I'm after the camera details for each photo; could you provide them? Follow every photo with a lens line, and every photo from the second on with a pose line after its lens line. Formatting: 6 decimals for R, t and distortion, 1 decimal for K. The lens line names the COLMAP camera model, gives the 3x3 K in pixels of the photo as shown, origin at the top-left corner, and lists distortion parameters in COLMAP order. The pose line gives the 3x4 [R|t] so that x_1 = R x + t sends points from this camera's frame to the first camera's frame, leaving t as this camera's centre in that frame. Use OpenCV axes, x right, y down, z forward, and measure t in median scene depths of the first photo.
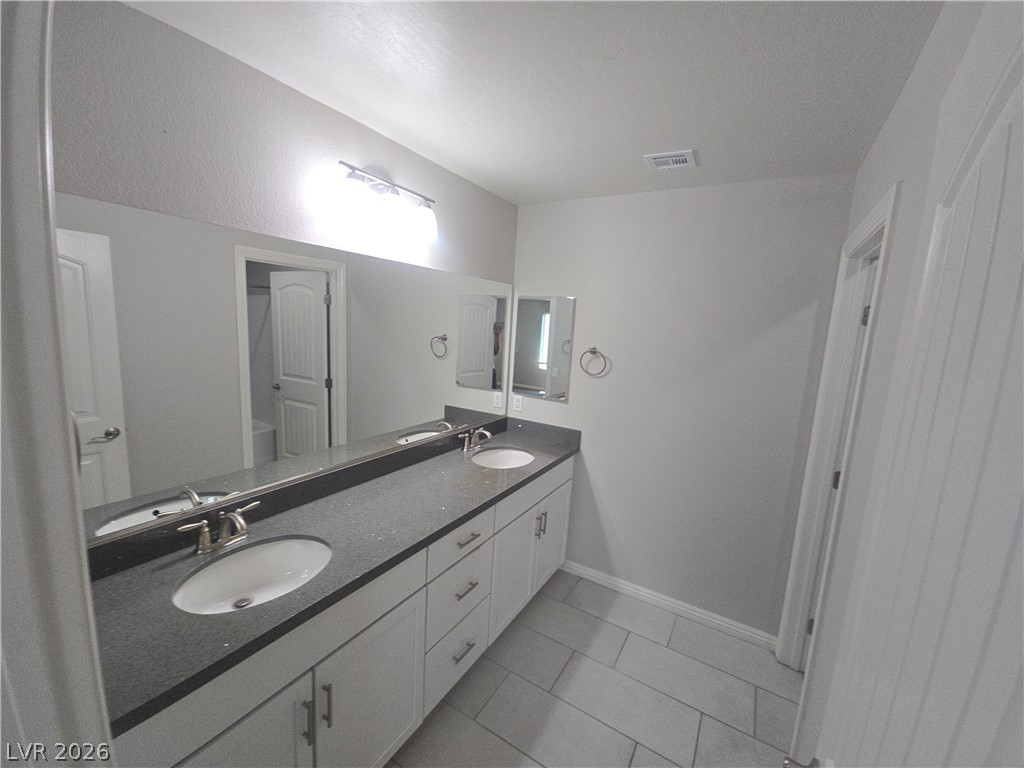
lens RADIAL K [[415.5, 0, 512.0], [0, 415.5, 384.0], [0, 0, 1]] dist [0.000738, 0.000068]
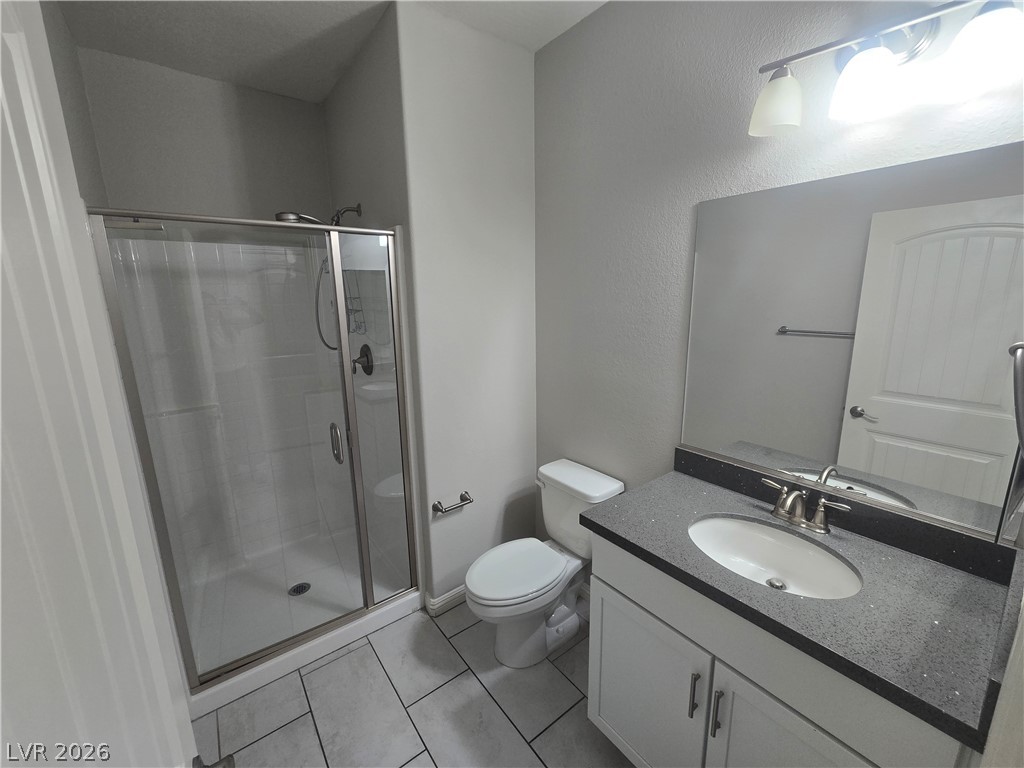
lens RADIAL K [[415.5, 0, 512.0], [0, 415.5, 384.0], [0, 0, 1]] dist [0.000738, 0.000068]
pose [[-0.359816, 0.173891, -0.916676, 0.422762], [-0.118043, 0.966100, 0.229601, -0.083629], [0.925526, 0.190821, -0.327092, 0.661396]]
